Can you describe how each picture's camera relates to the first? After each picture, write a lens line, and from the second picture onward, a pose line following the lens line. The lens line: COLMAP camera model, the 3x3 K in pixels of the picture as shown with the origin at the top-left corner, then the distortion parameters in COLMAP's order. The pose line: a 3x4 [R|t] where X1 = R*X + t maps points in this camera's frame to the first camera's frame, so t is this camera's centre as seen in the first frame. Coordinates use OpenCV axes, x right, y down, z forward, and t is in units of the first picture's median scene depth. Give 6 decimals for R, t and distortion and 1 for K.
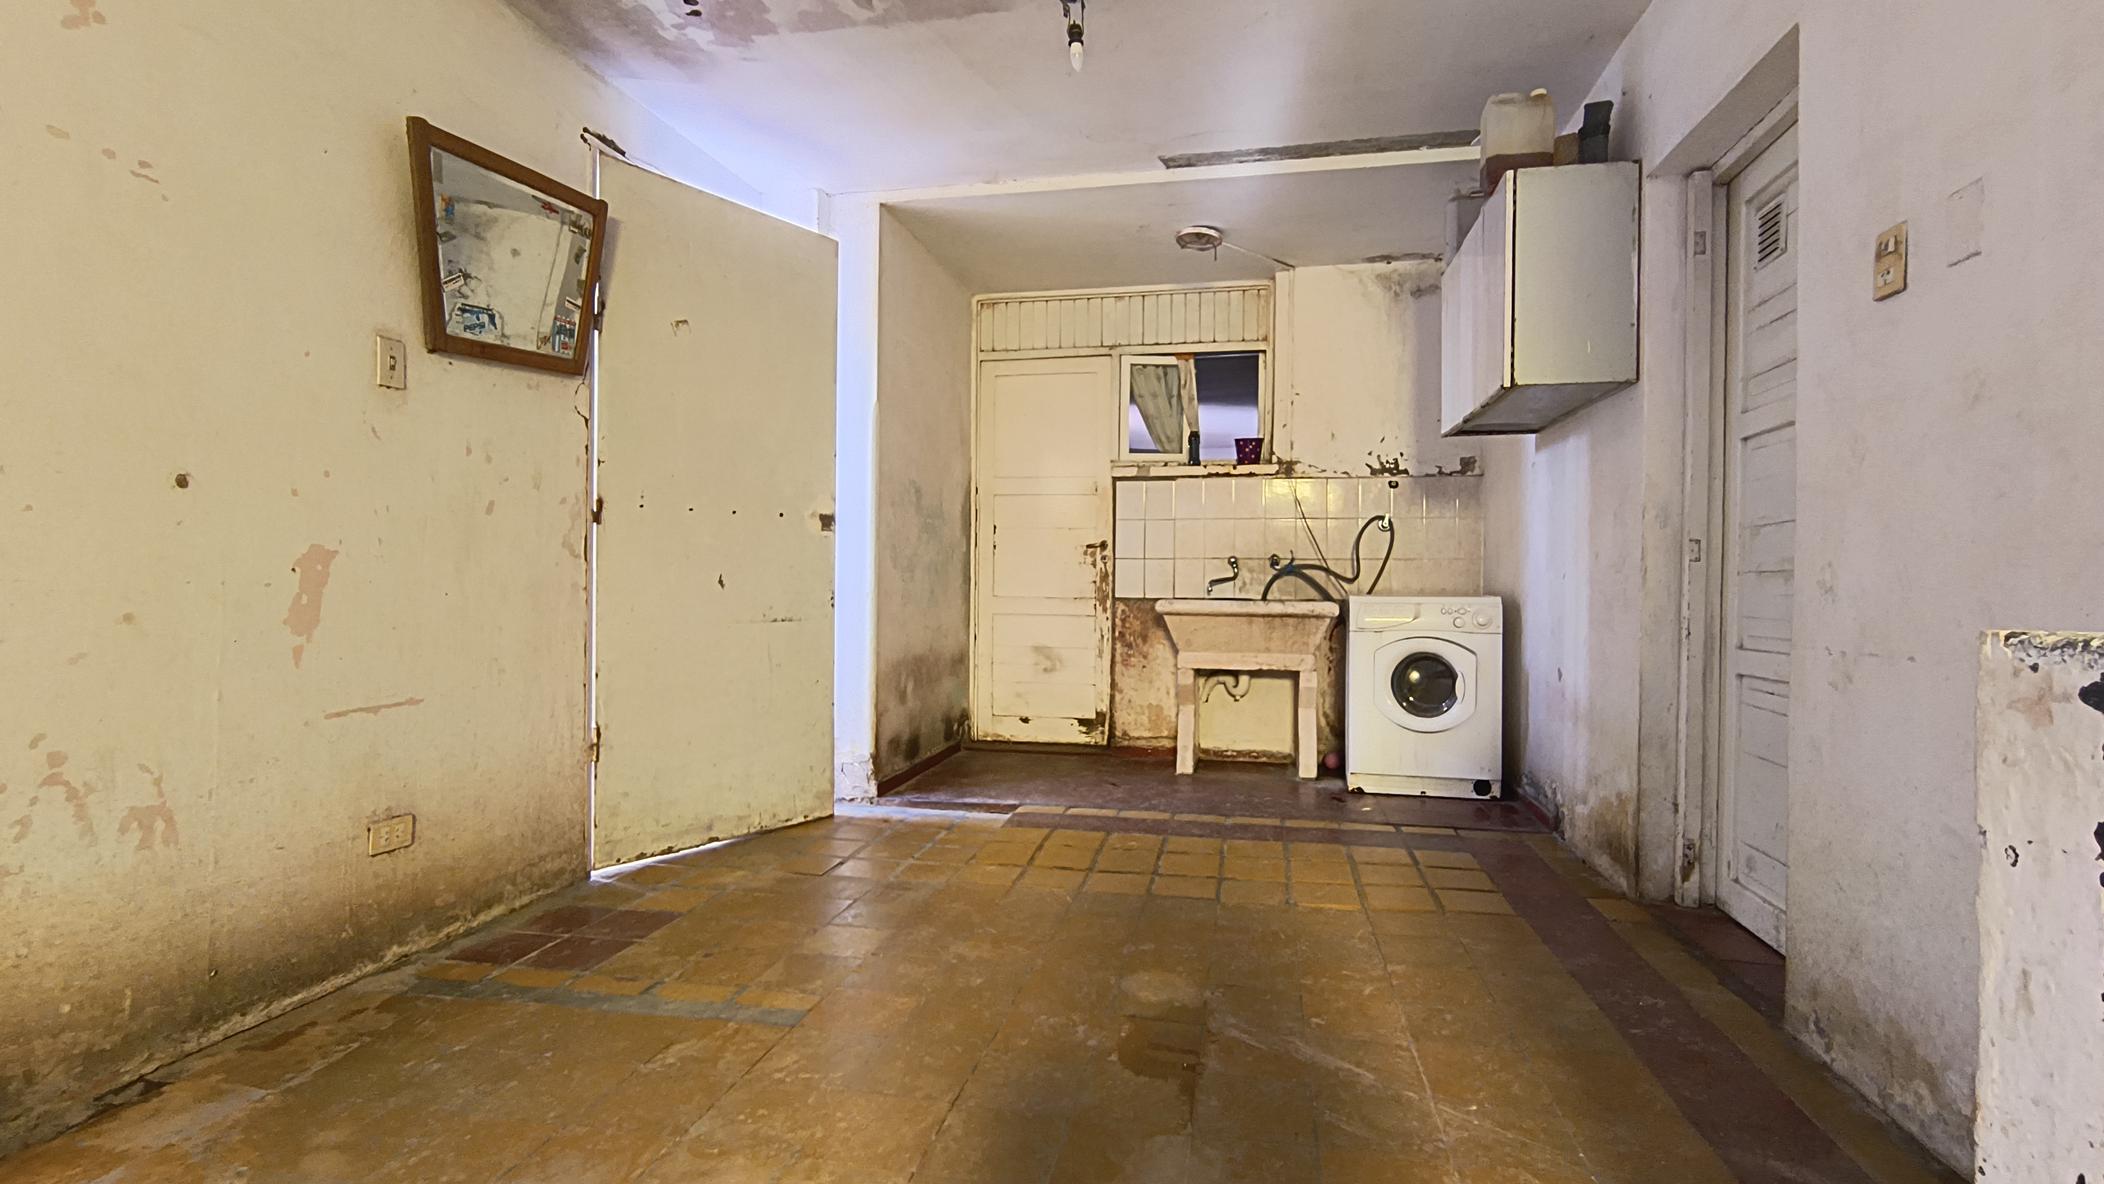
lens RADIAL K [[968.5, 0, 1052.5], [0, 968.5, 591.8], [0, 0, 1]] dist [0.012905, -0.000129]
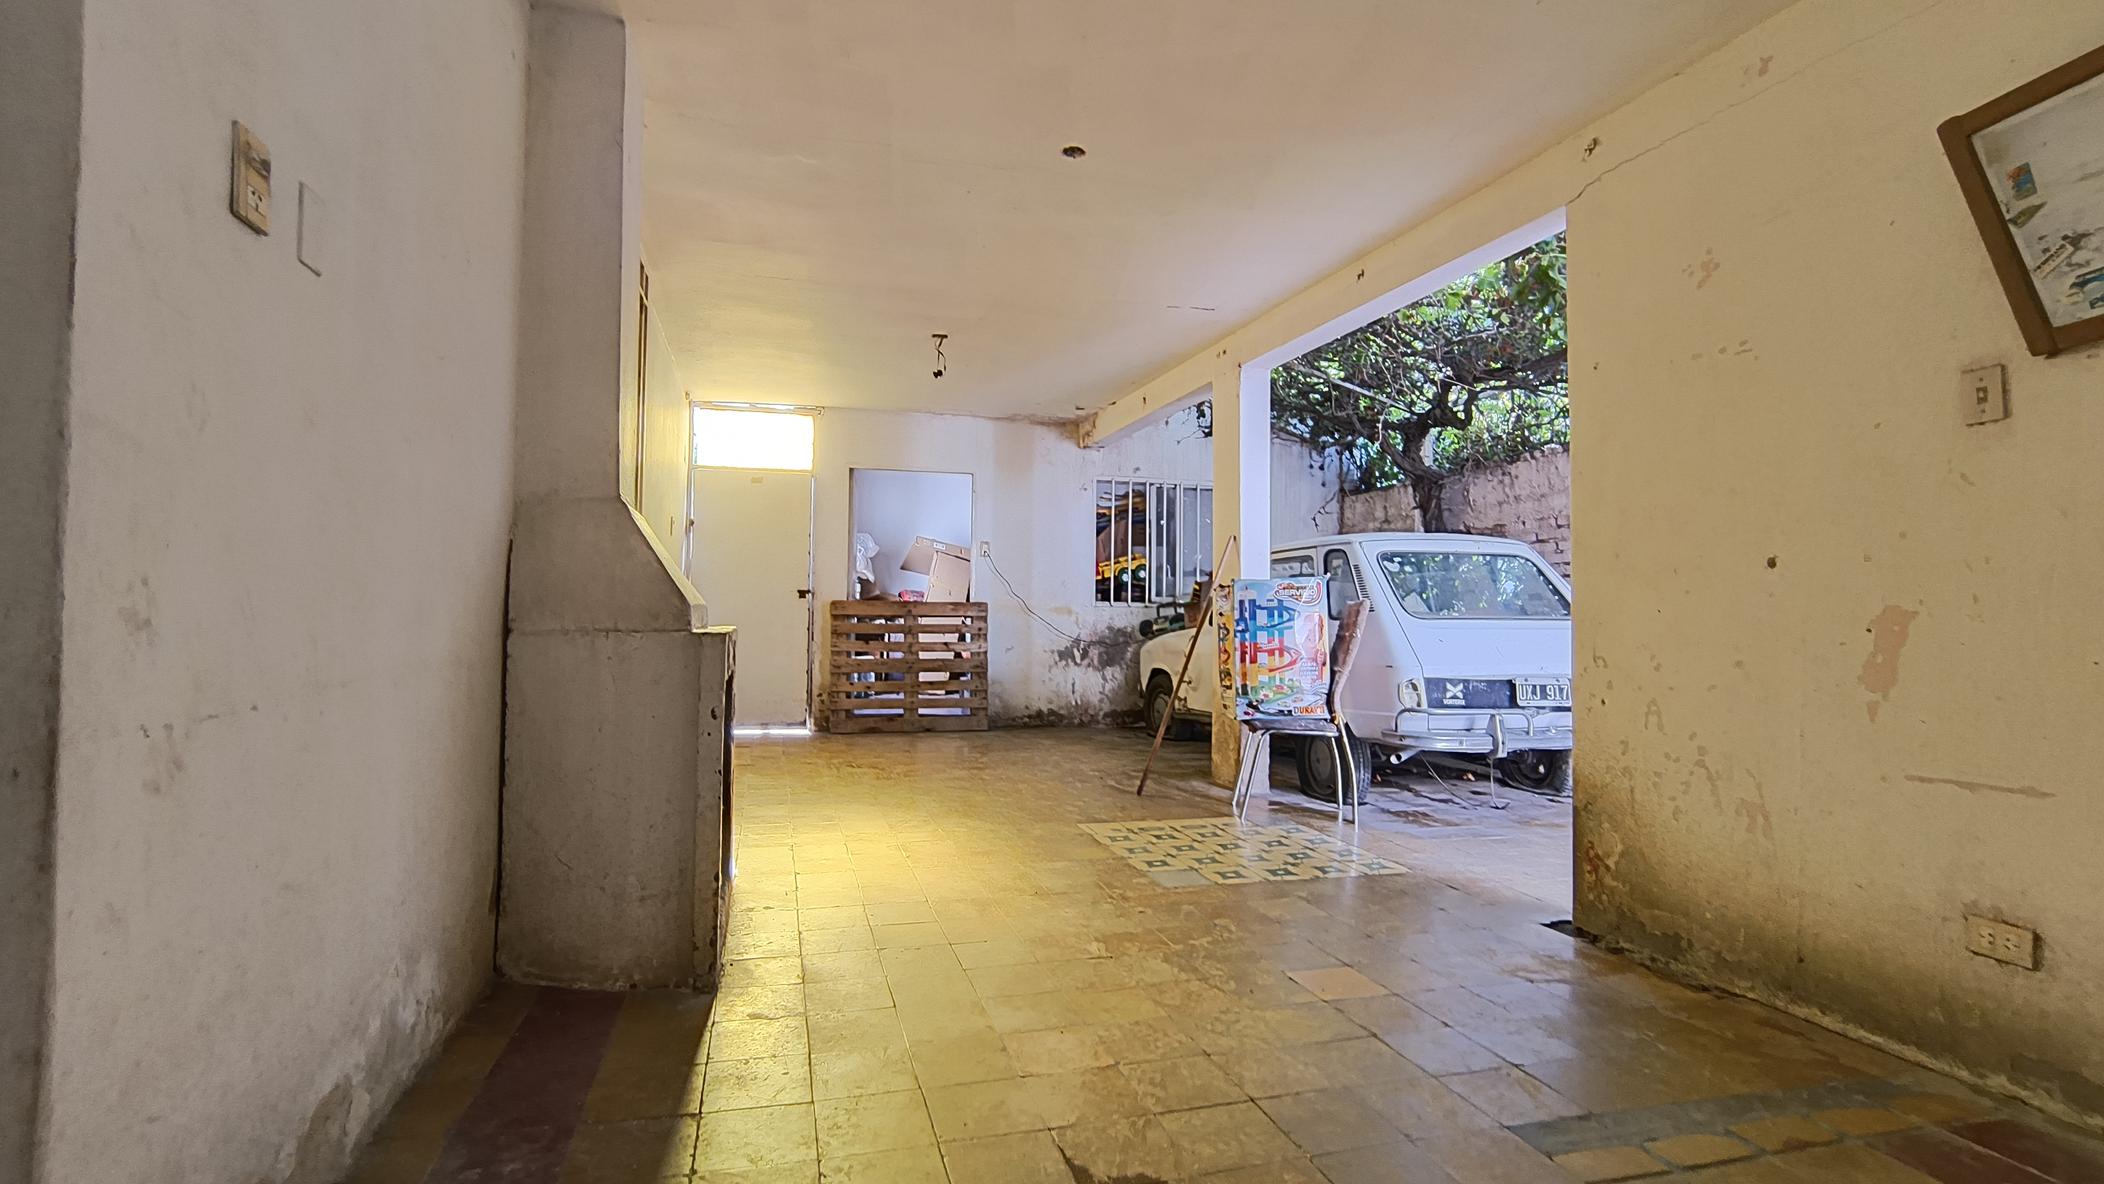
lens RADIAL K [[968.5, 0, 1049.7], [0, 968.5, 590.4], [0, 0, 1]] dist [0.012905, -0.000129]
pose [[-0.882167, -0.033044, -0.469776, 0.522411], [-0.024931, 0.999413, -0.023483, -0.018448], [0.470276, -0.009004, -0.882473, 1.527212]]
